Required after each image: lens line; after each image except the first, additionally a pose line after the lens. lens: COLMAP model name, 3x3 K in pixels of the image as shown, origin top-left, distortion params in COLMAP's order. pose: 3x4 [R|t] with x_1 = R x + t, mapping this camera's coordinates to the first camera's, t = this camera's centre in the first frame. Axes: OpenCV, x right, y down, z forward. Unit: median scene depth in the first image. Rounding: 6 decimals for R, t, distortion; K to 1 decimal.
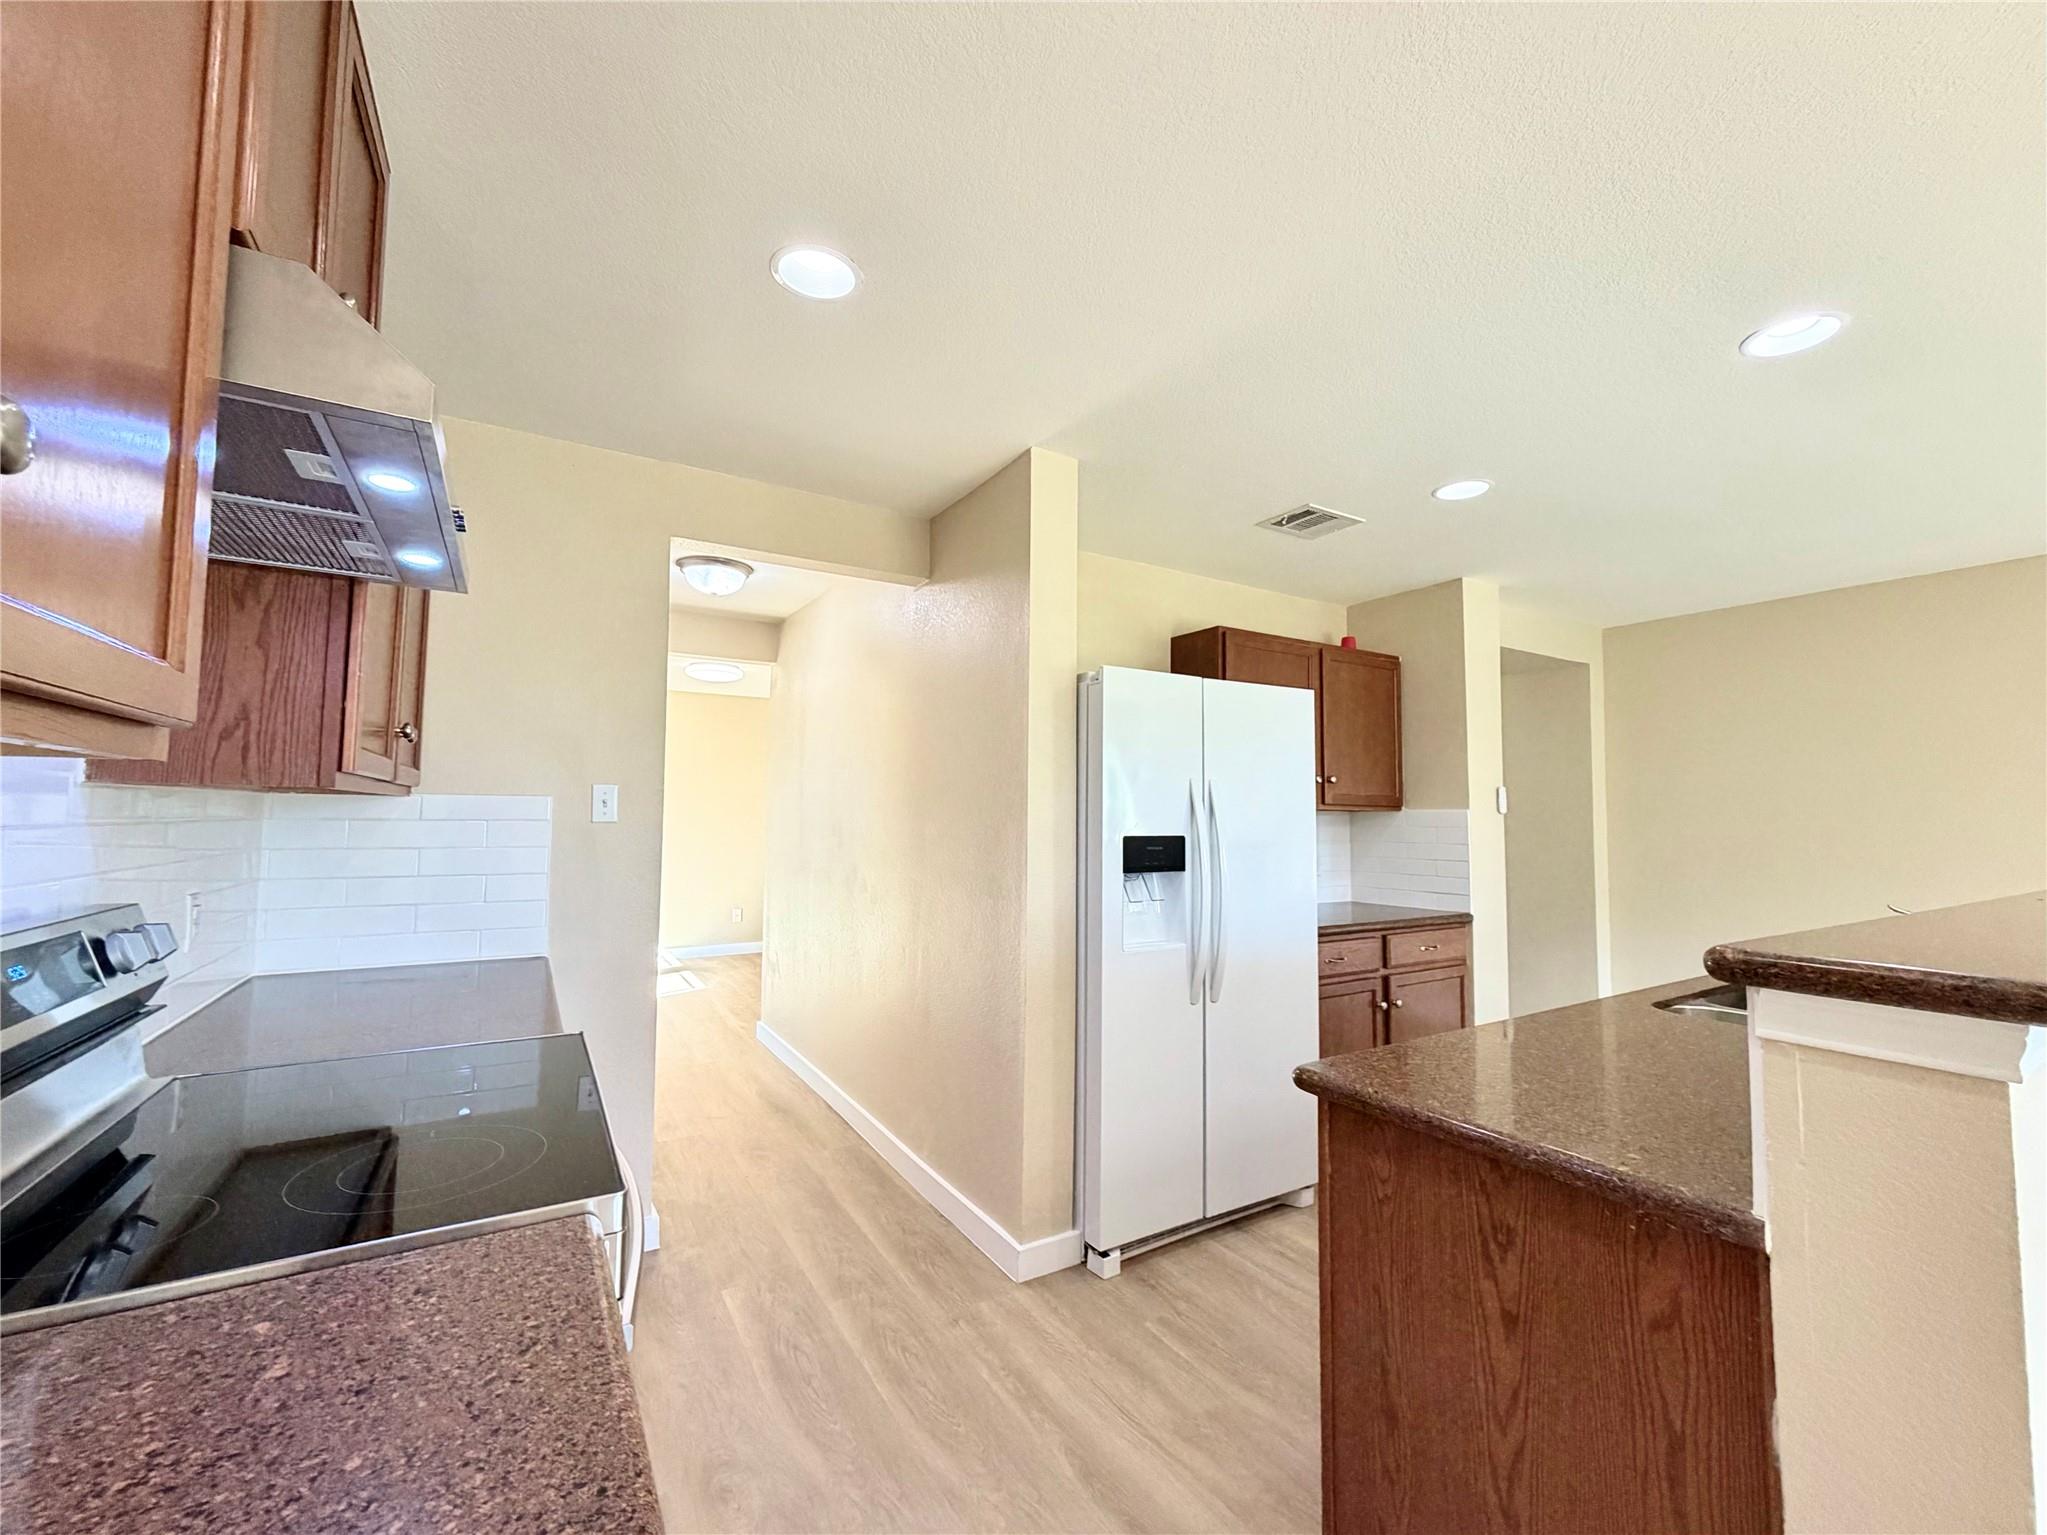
lens RADIAL K [[834.6, 0, 1032.1], [0, 834.6, 767.8], [0, 0, 1]] dist [0.000366, 0.000177]
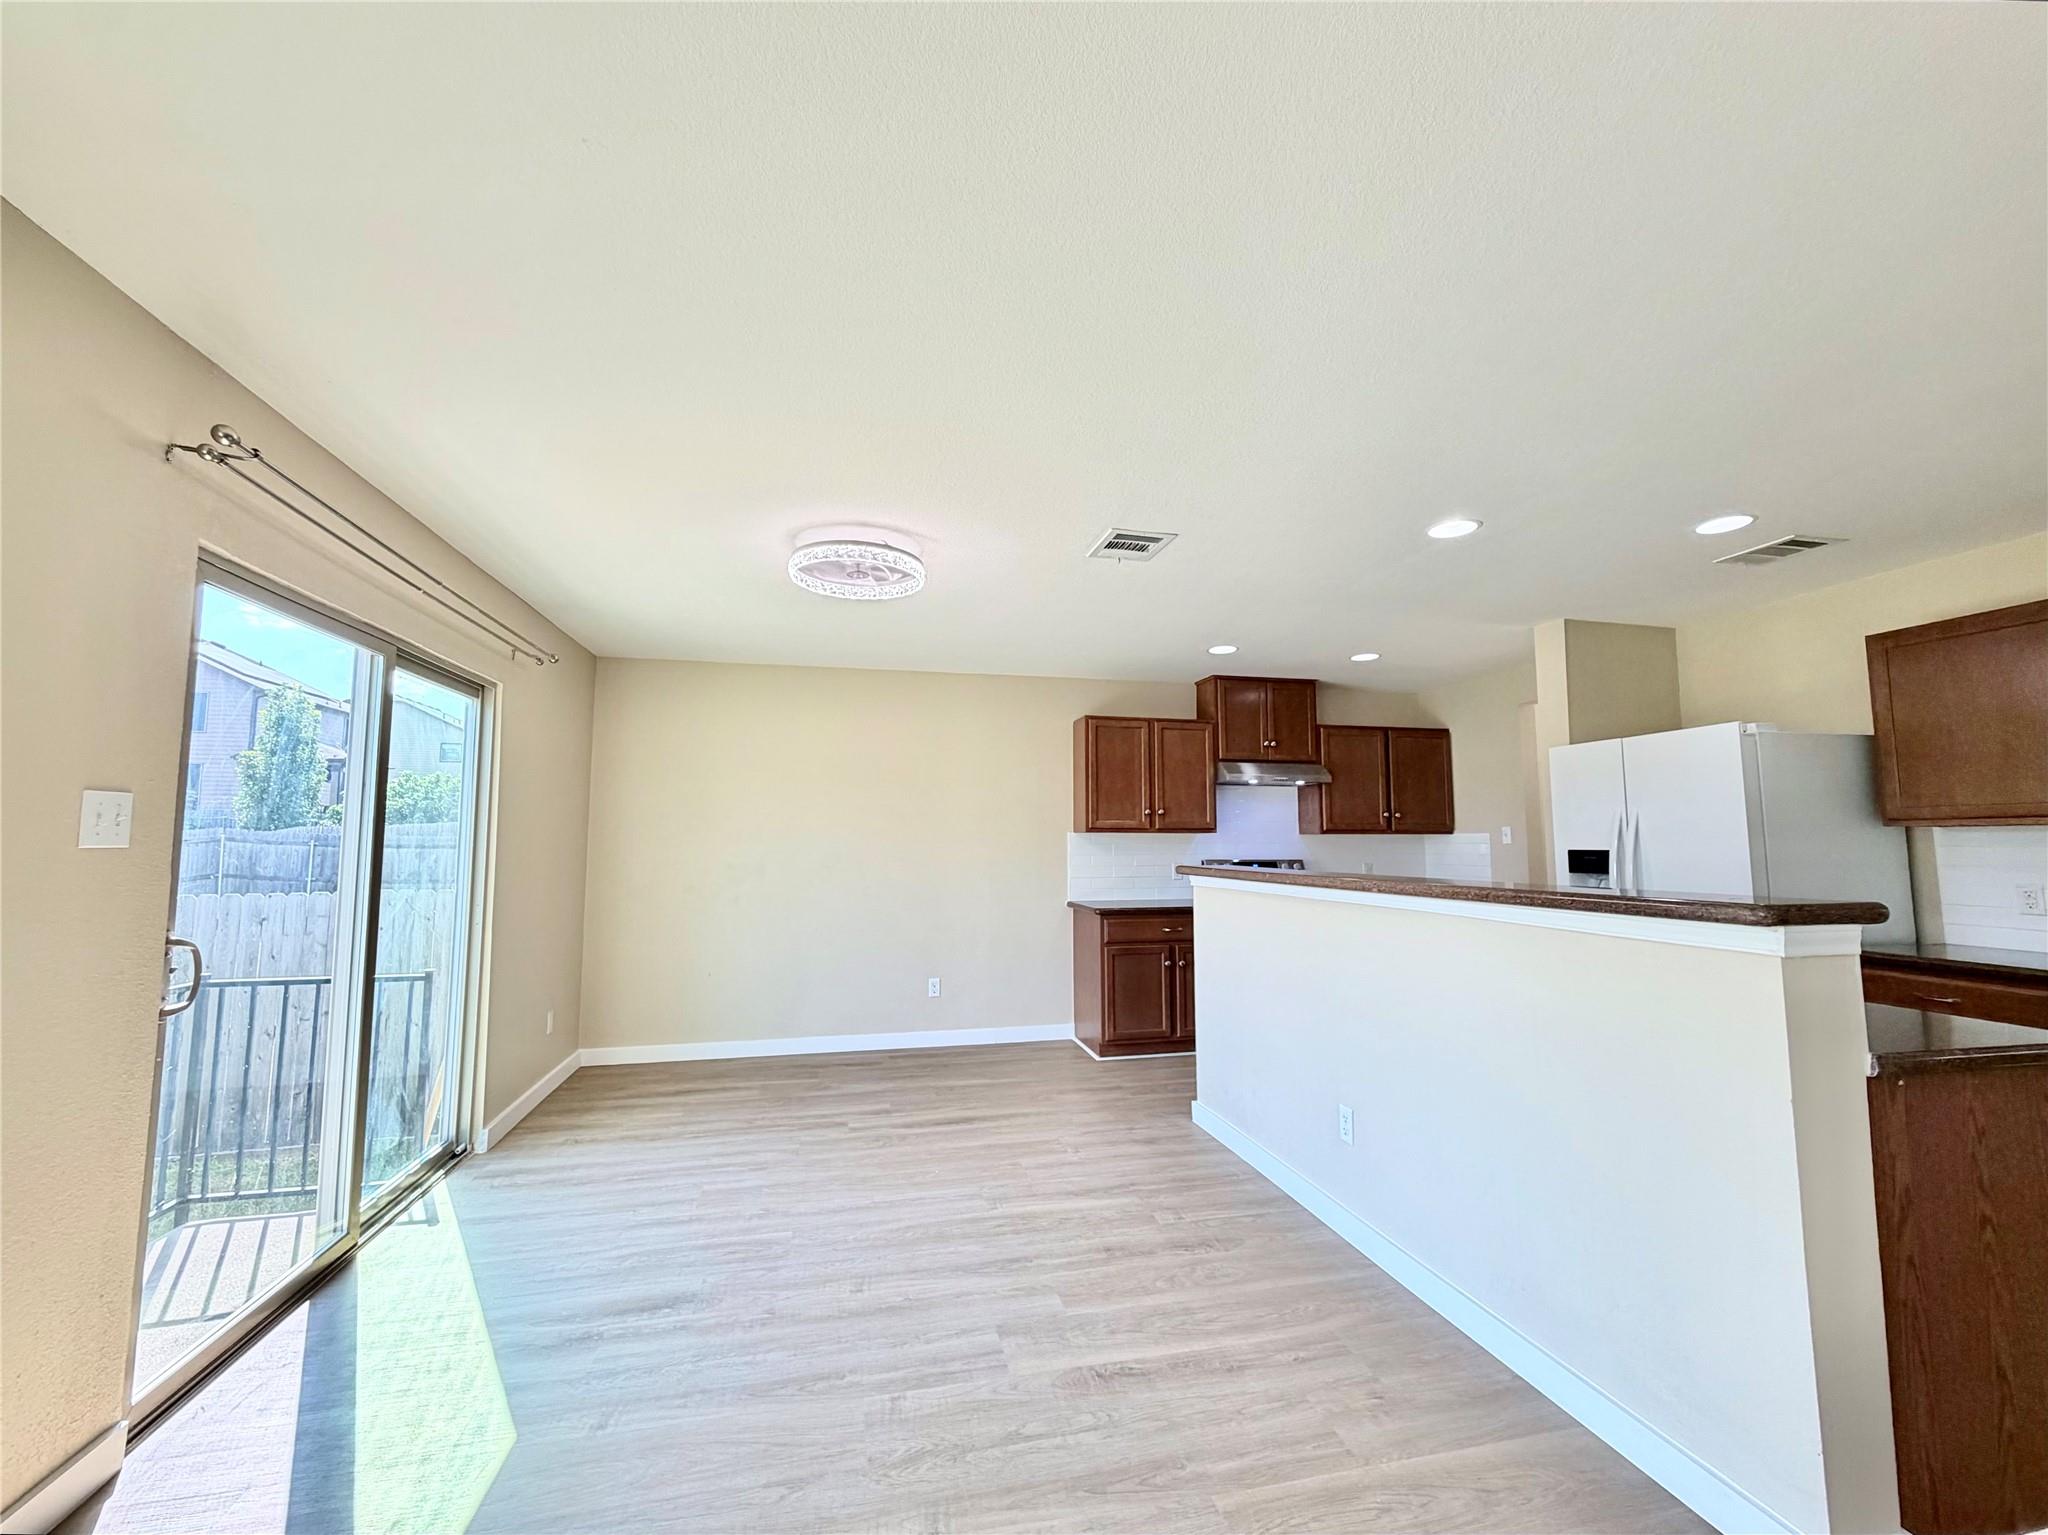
lens RADIAL K [[835.0, 0, 1032.6], [0, 835.0, 767.8], [0, 0, 1]] dist [0.000366, 0.000177]
pose [[-0.319803, -0.094020, -0.942808, 1.925573], [0.049654, 0.992034, -0.115772, 0.059254], [0.946182, -0.083839, -0.312587, 0.513540]]
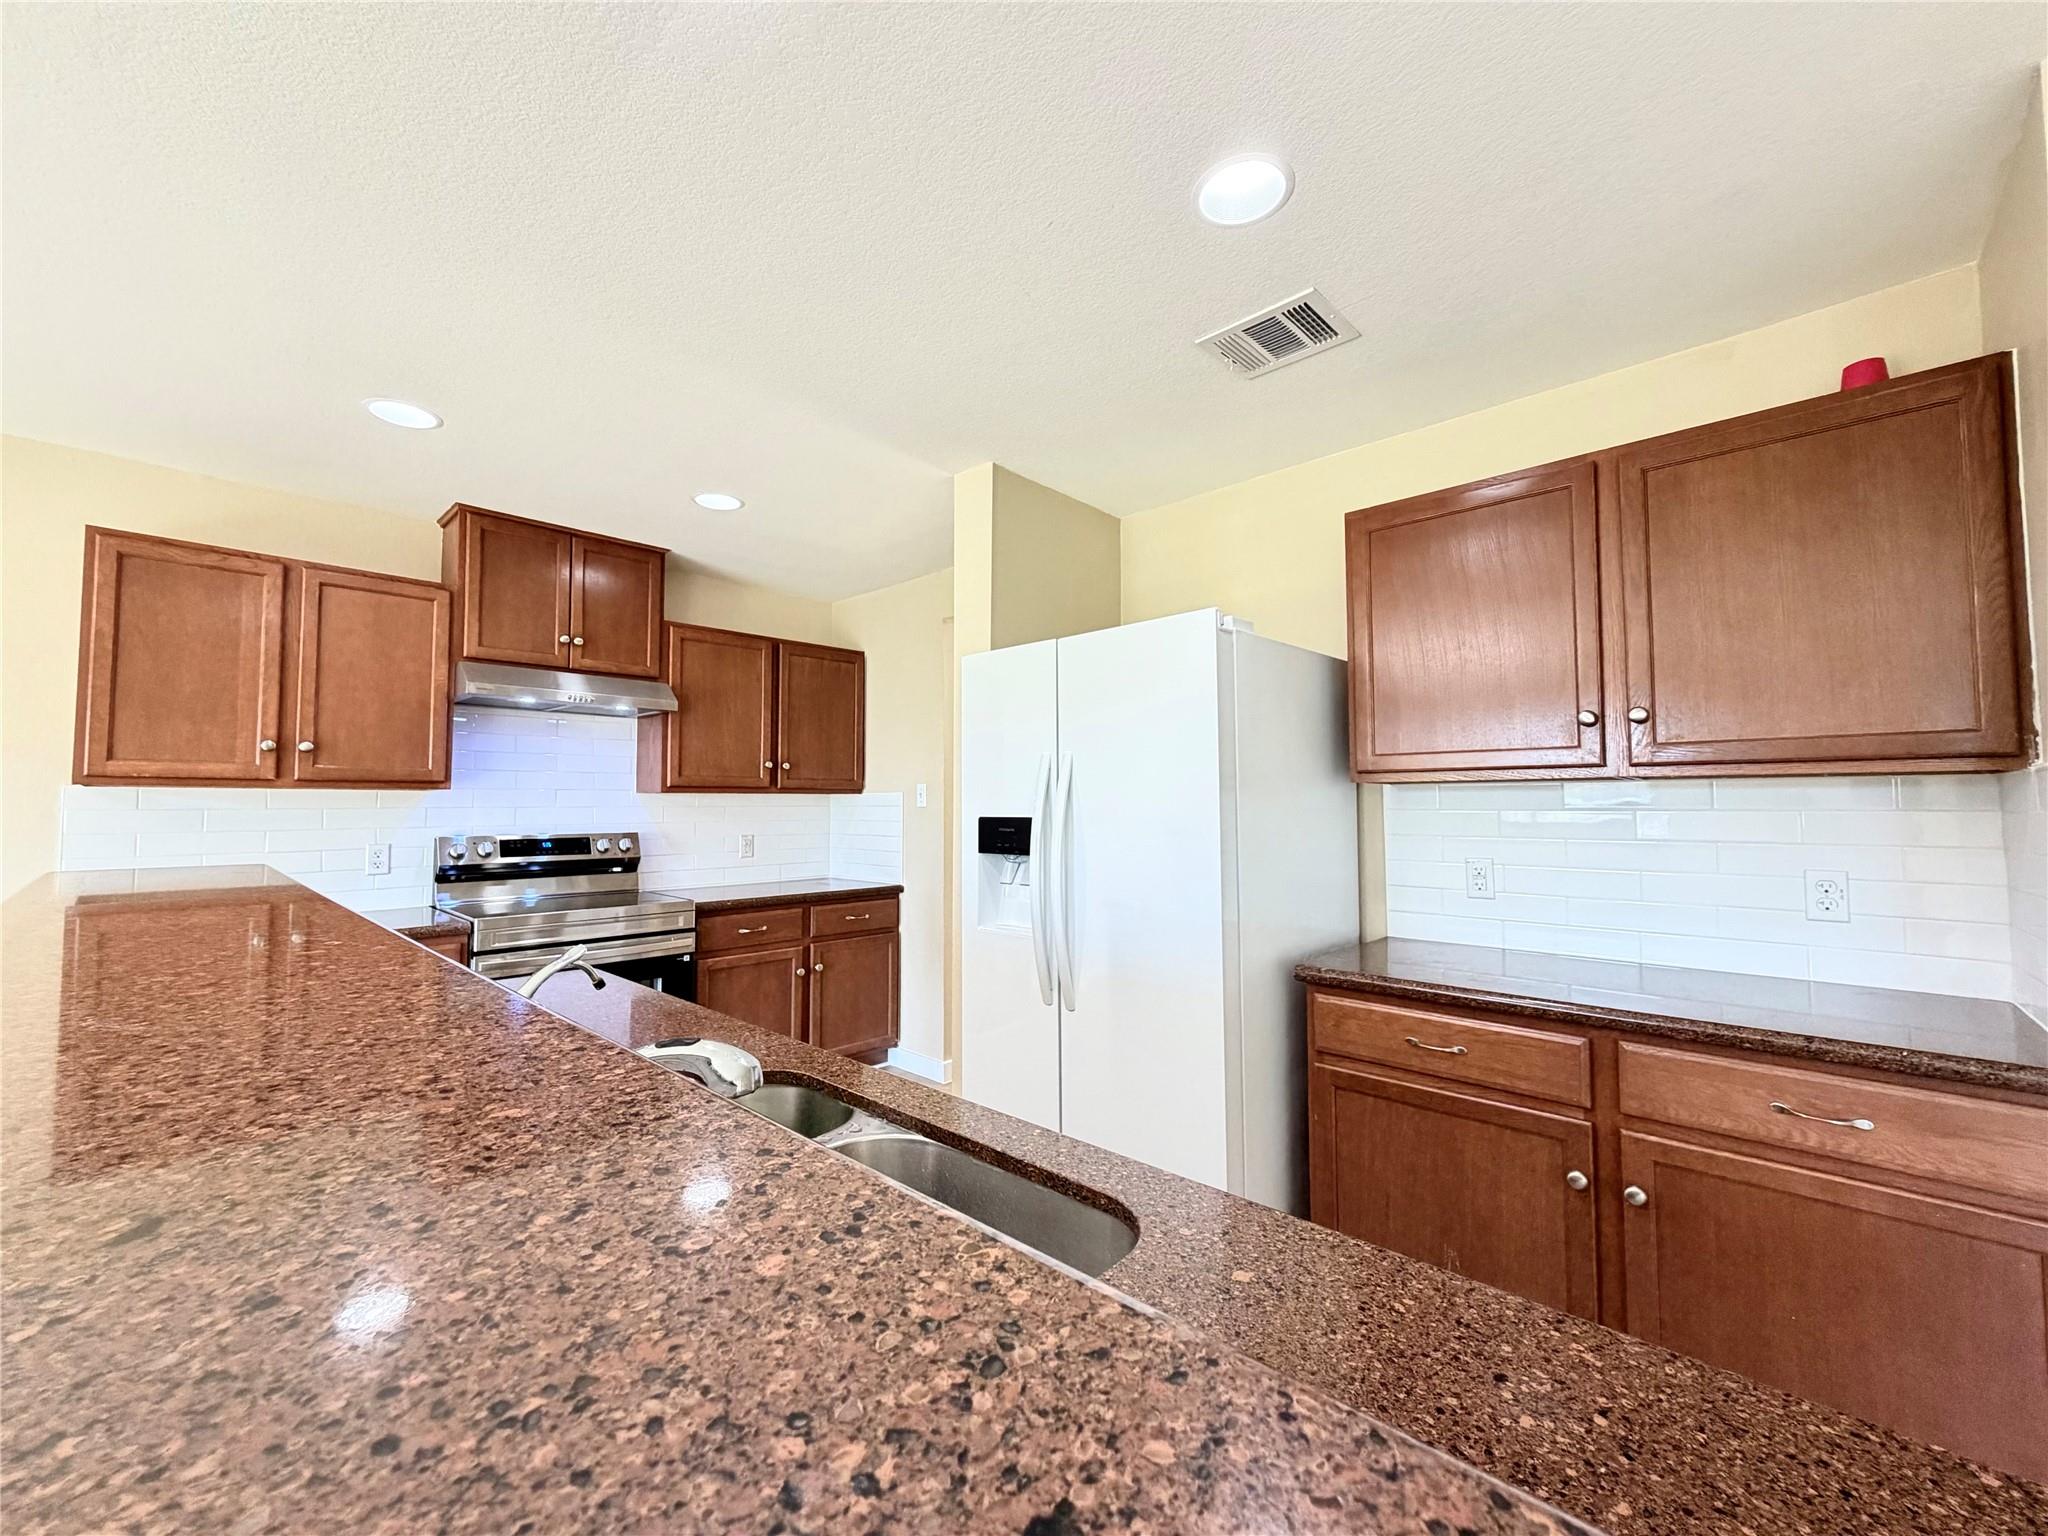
lens RADIAL K [[835.0, 0, 1032.6], [0, 835.0, 768.3], [0, 0, 1]] dist [0.000366, 0.000177]
pose [[0.261155, -0.051000, -0.963949, 1.072440], [0.058522, 0.997603, -0.036926, 0.062864], [0.963521, -0.046769, 0.263514, 0.768387]]
